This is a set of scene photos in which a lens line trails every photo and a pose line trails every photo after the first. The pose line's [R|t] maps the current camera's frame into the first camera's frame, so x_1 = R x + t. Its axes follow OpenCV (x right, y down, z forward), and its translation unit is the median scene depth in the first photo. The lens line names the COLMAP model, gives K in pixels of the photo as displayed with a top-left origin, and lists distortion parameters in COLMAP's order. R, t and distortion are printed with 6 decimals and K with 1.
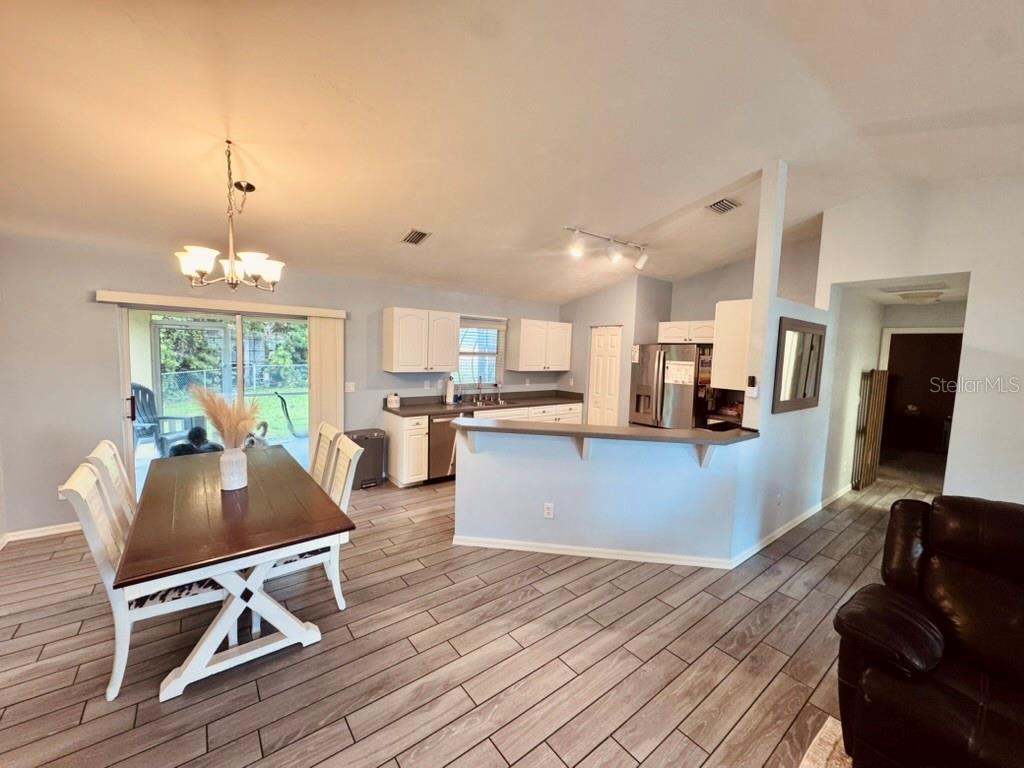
lens RADIAL K [[409.1, 0, 512.0], [0, 409.1, 384.0], [0, 0, 1]] dist [-0.001269, 0.000307]
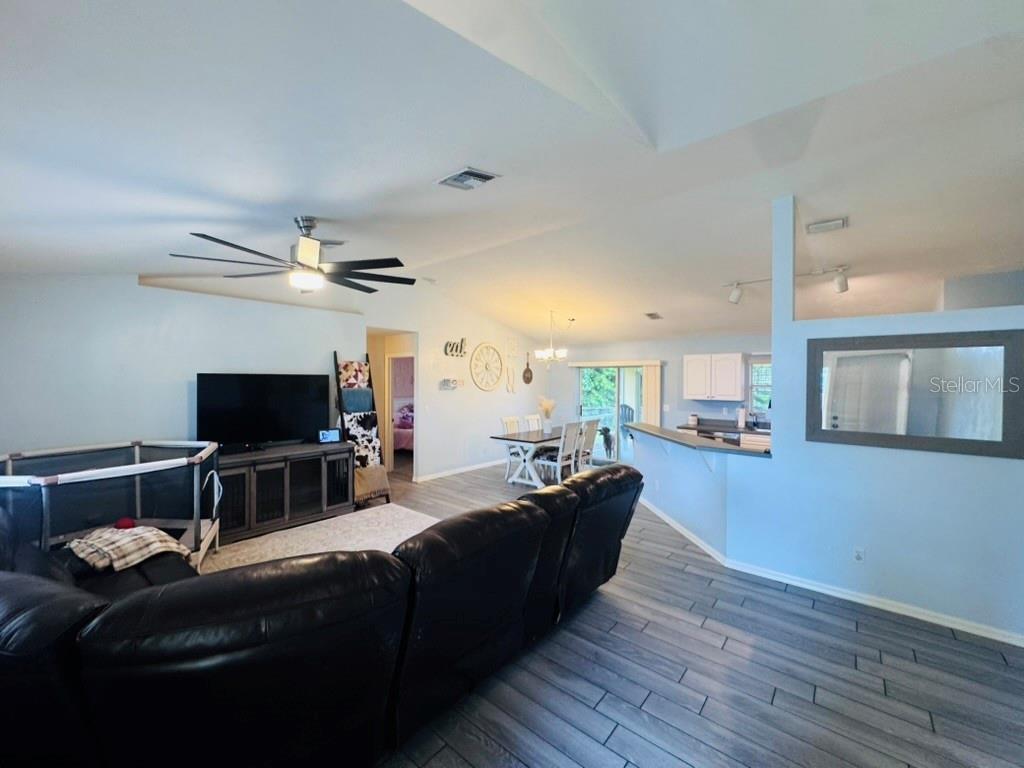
lens RADIAL K [[409.1, 0, 512.0], [0, 409.1, 384.0], [0, 0, 1]] dist [-0.001269, 0.000307]
pose [[0.209717, -0.019910, -0.977559, 1.475193], [-0.081597, 0.995949, -0.037790, 0.034049], [0.974351, 0.087691, 0.207243, 0.127069]]
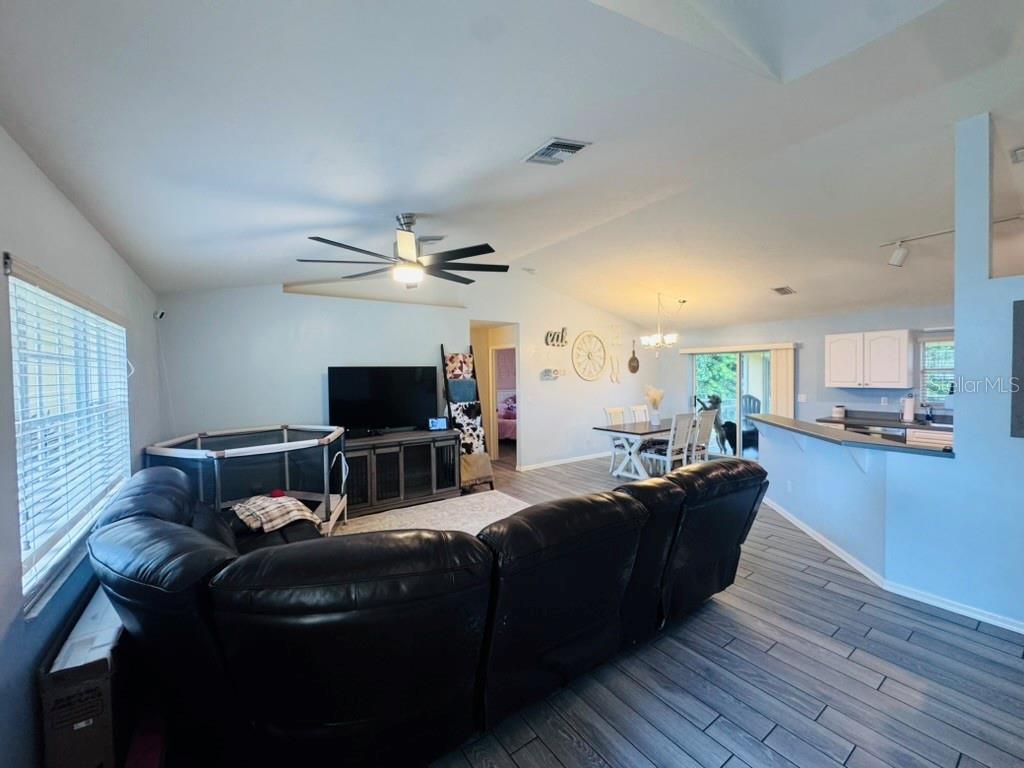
lens RADIAL K [[409.1, 0, 512.0], [0, 409.1, 384.0], [0, 0, 1]] dist [-0.001269, 0.000307]
pose [[-0.049102, -0.004611, -0.998783, 1.444978], [-0.072985, 0.997333, -0.001016, 0.047398], [0.996124, 0.072846, -0.049307, 0.159200]]
